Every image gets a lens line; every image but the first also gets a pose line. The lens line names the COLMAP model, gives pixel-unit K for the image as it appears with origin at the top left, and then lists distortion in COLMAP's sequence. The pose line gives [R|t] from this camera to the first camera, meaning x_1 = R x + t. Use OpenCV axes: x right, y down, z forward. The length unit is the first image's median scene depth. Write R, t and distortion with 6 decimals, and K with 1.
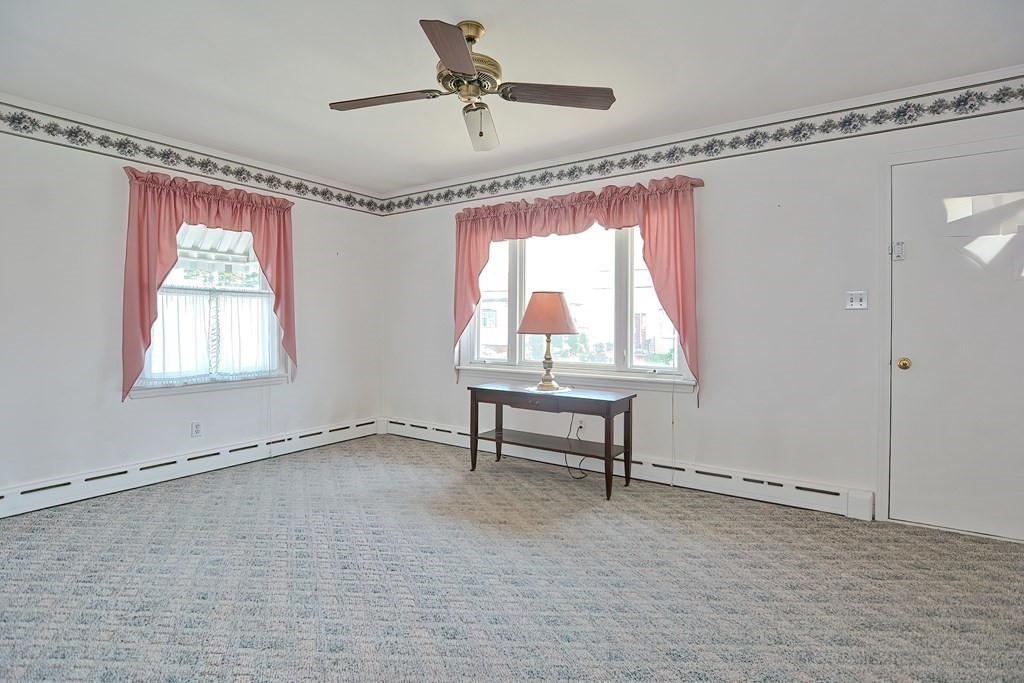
lens RADIAL K [[506.8, 0, 512.5], [0, 506.8, 326.2], [0, 0, 1]] dist [-0.033872, 0.009501]
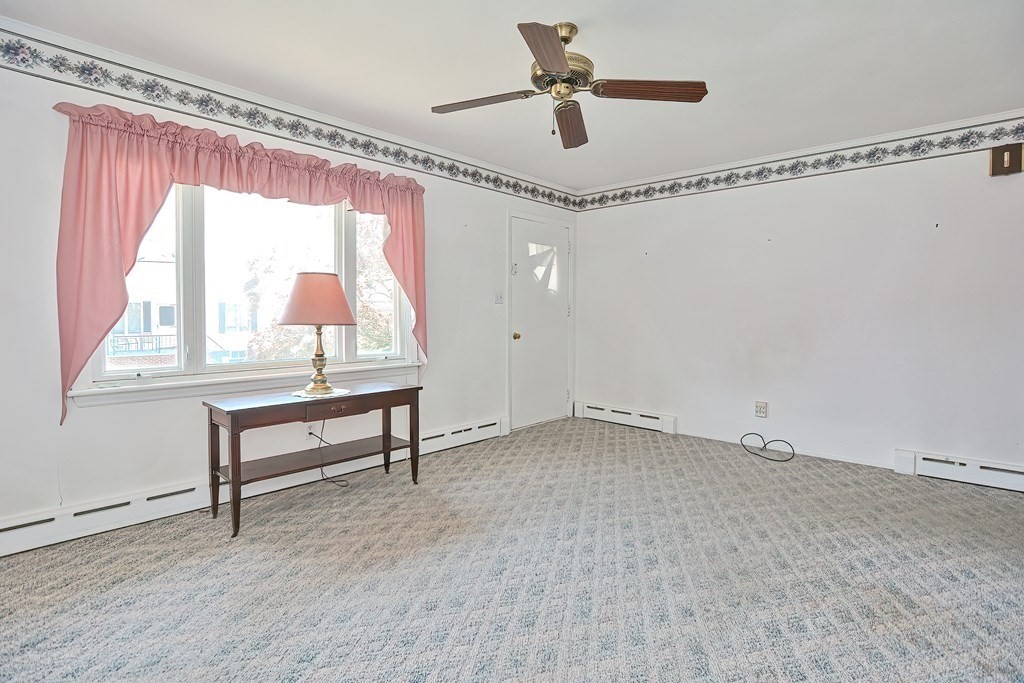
lens RADIAL K [[506.8, 0, 512.5], [0, 506.8, 326.2], [0, 0, 1]] dist [-0.033872, 0.009501]
pose [[0.148962, -0.025331, 0.988518, -0.688002], [0.003438, 0.999679, 0.025099, -0.001364], [-0.988837, -0.000340, 0.149001, 0.571311]]
